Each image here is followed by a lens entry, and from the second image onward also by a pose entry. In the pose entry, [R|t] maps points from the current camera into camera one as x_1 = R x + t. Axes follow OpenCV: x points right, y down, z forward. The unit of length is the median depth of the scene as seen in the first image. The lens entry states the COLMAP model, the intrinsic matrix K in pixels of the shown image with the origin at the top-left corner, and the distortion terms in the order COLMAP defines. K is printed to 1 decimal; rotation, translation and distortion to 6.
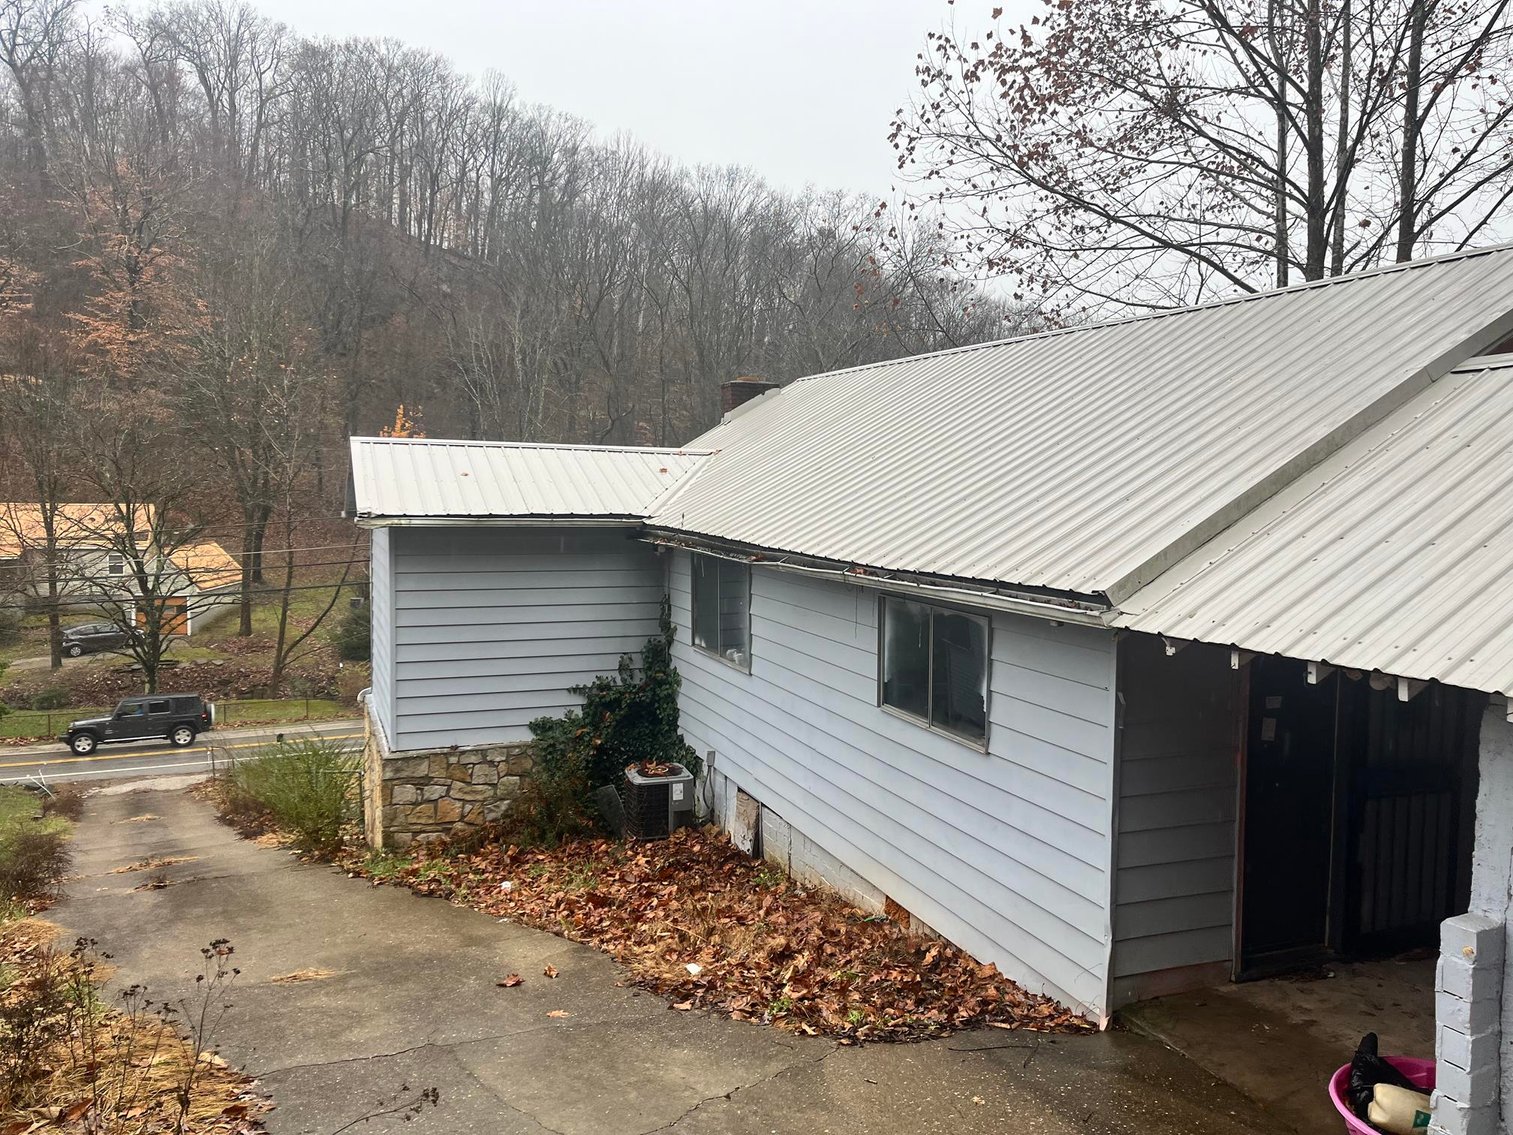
lens RADIAL K [[1134.3, 0, 763.7], [0, 1134.3, 567.1], [0, 0, 1]] dist [0.059151, -0.042583]
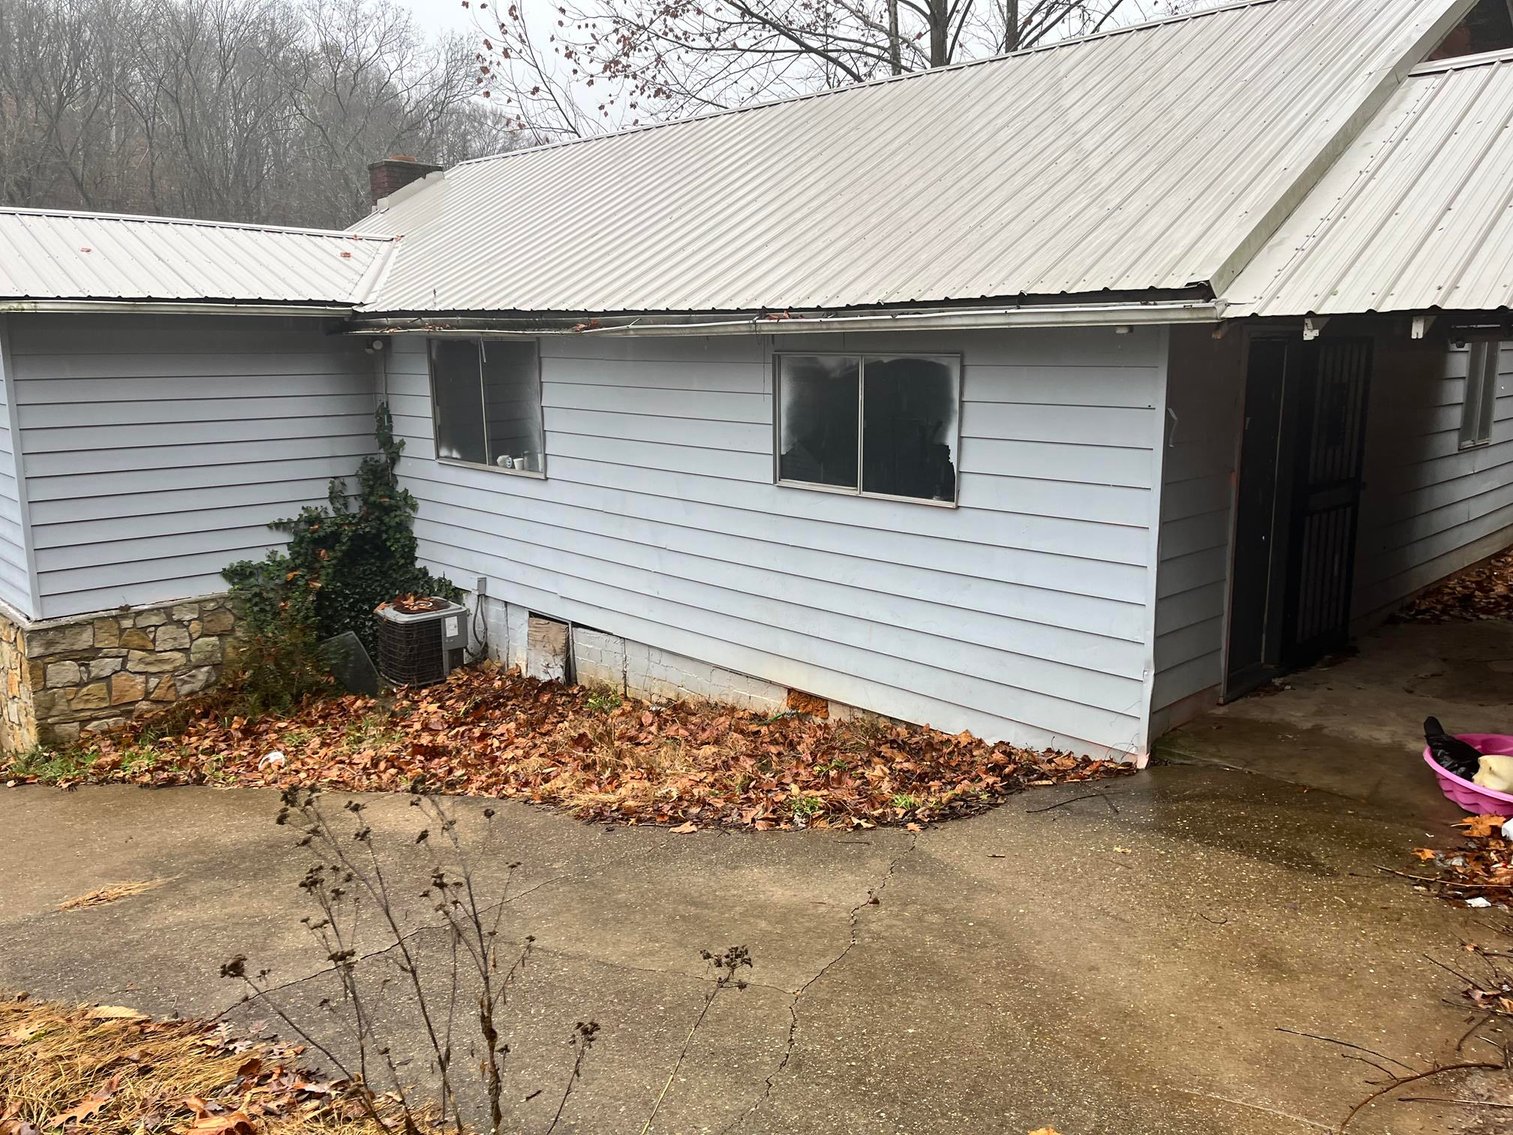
lens RADIAL K [[1134.3, 0, 744.5], [0, 1134.3, 559.1], [0, 0, 1]] dist [0.059151, -0.042583]
pose [[0.925871, -0.089890, 0.366991, -0.196762], [0.046304, 0.990961, 0.125904, 0.055273], [-0.374991, -0.099577, 0.921665, 0.152066]]
